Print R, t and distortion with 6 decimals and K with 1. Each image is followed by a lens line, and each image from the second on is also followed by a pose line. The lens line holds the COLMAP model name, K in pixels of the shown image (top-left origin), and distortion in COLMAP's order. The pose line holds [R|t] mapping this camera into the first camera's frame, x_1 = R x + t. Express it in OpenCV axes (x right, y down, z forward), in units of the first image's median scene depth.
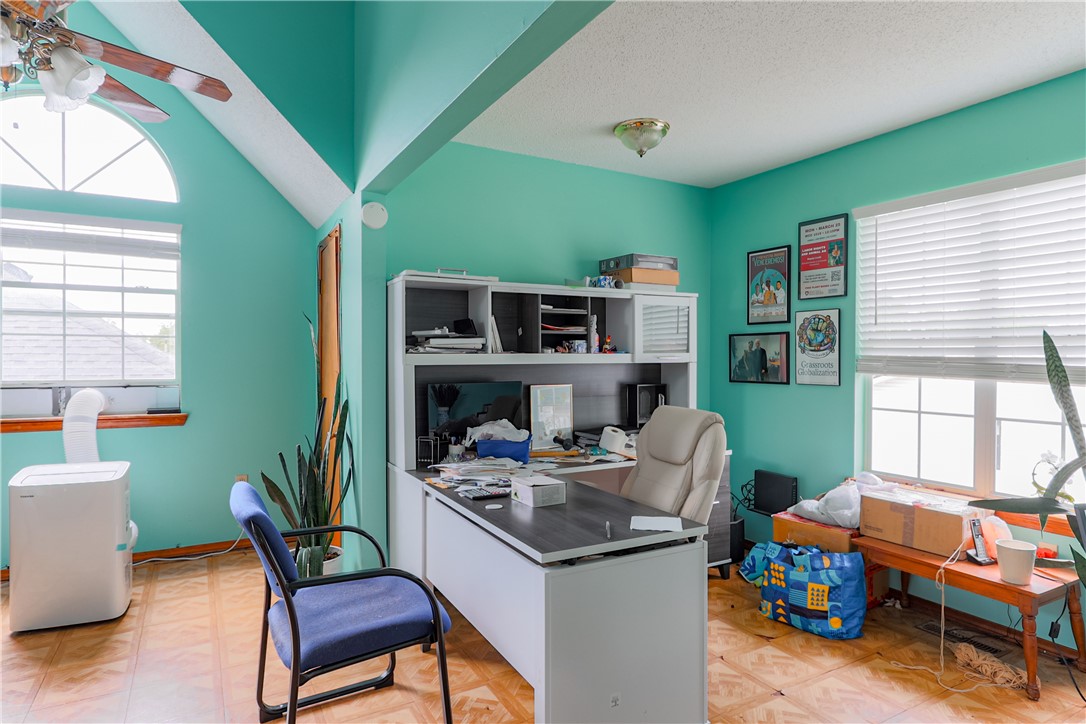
lens RADIAL K [[615.5, 0, 546.0], [0, 615.5, 354.9], [0, 0, 1]] dist [-0.002359, 0.001794]
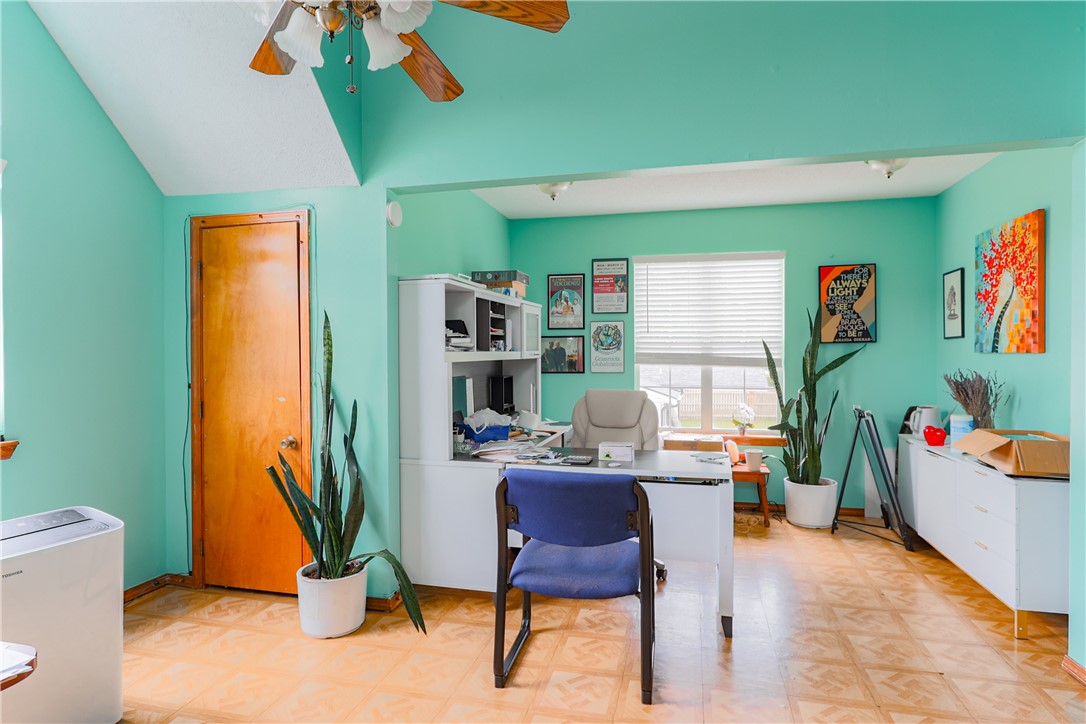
lens RADIAL K [[615.5, 0, 544.7], [0, 615.5, 359.8], [0, 0, 1]] dist [-0.002359, 0.001794]
pose [[0.679644, -0.012034, 0.733444, -0.740374], [0.002482, 0.999897, 0.014106, -0.002573], [-0.733538, -0.007766, 0.679604, 0.118786]]
